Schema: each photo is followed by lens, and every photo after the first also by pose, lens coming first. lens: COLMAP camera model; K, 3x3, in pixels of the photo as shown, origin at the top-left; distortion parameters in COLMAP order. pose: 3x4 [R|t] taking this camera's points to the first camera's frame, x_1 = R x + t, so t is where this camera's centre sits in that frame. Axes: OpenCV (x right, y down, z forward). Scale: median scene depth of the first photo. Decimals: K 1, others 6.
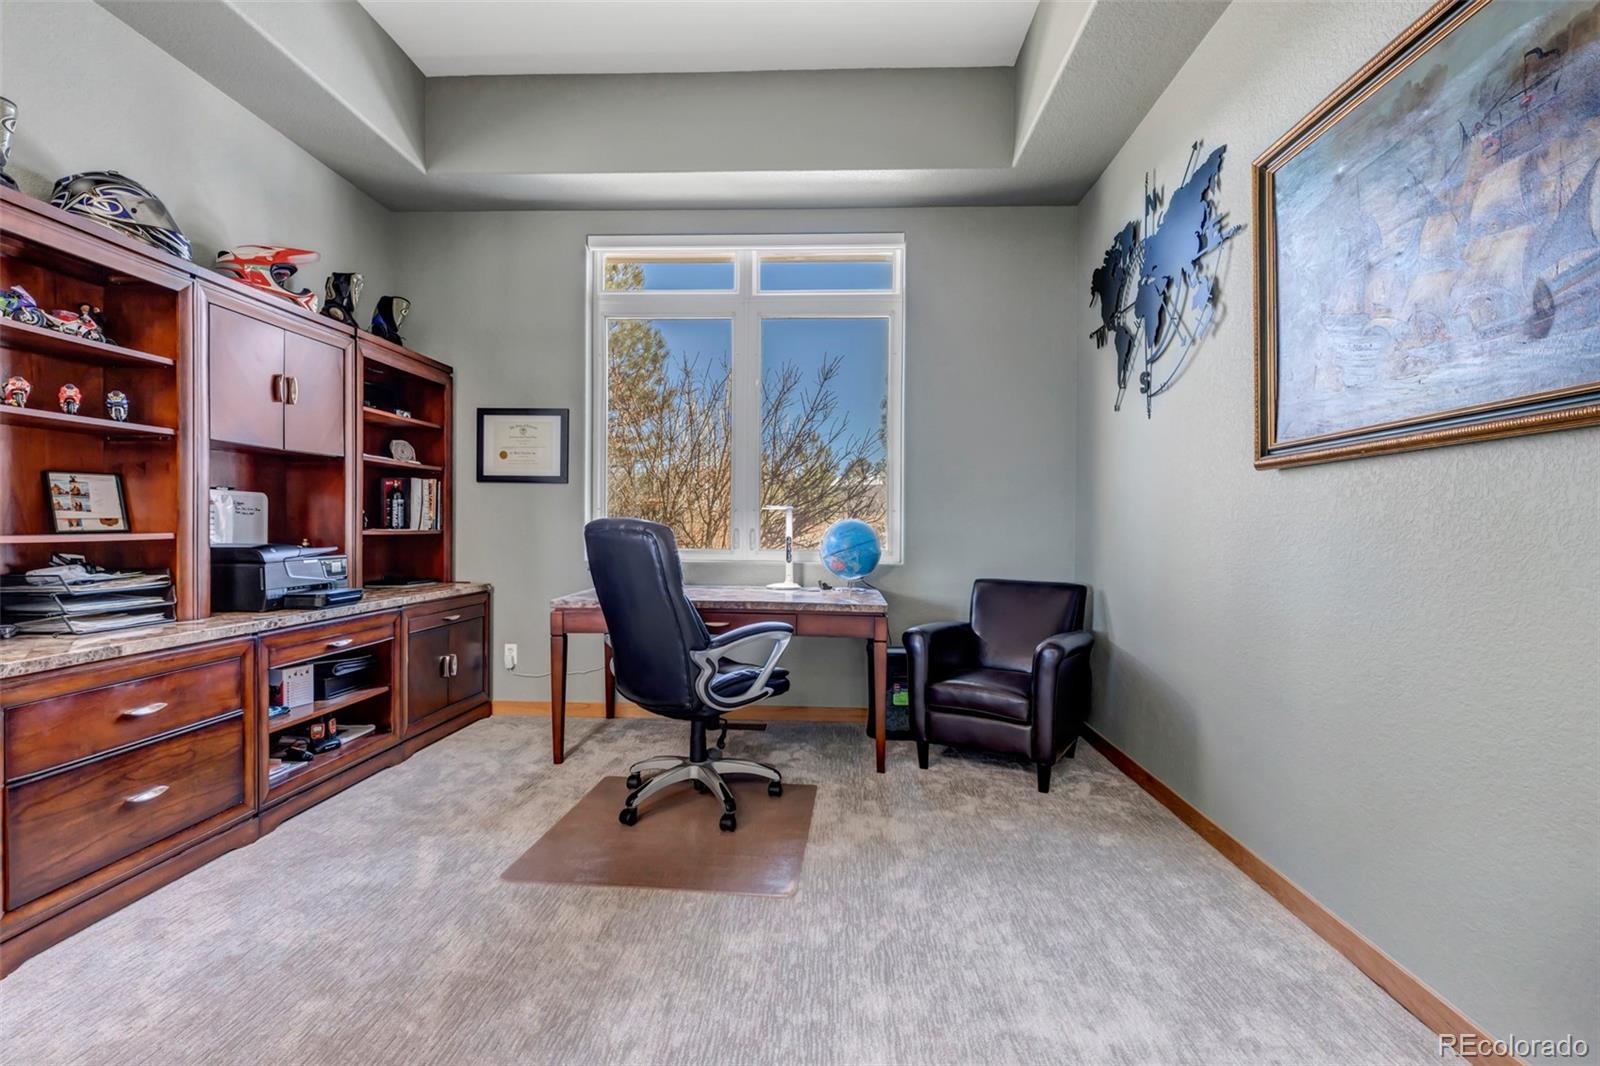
lens RADIAL K [[729.5, 0, 803.3], [0, 729.5, 526.6], [0, 0, 1]] dist [0.004942, -0.000618]
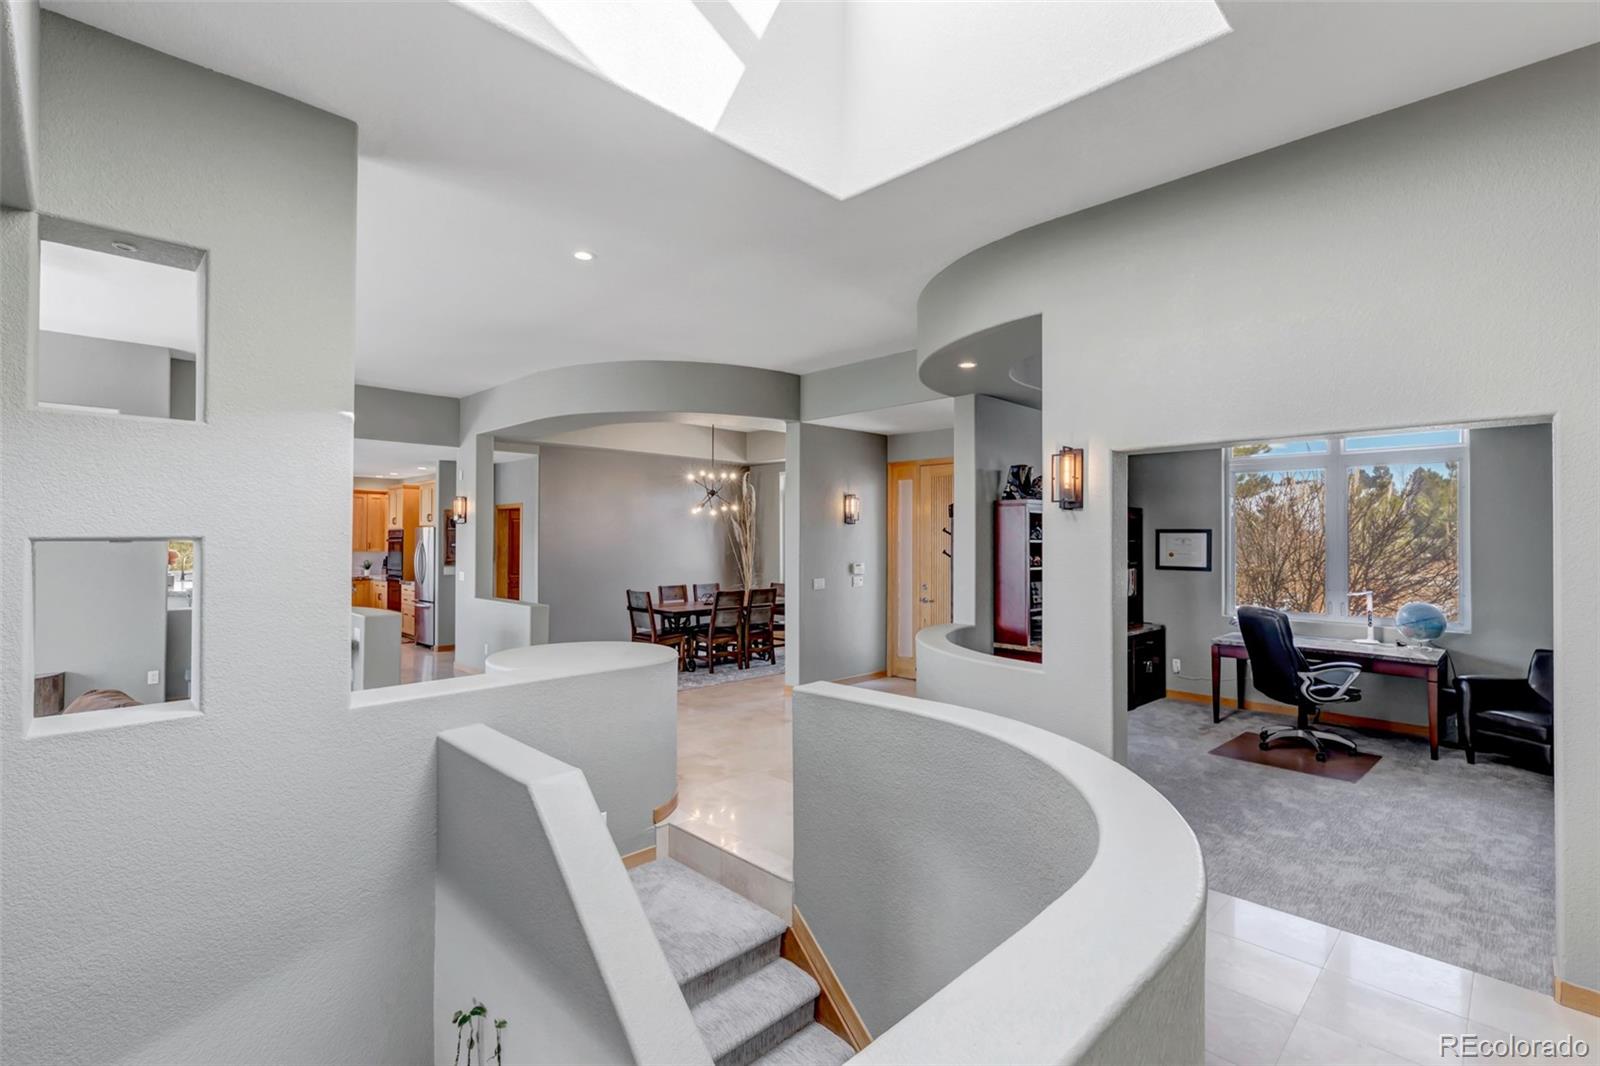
lens RADIAL K [[729.5, 0, 803.2], [0, 729.5, 527.4], [0, 0, 1]] dist [0.004942, -0.000618]
pose [[0.739862, -0.013605, -0.672621, 0.168043], [-0.001912, 0.999749, -0.022325, -0.153616], [0.672756, 0.017804, 0.739650, -1.196209]]
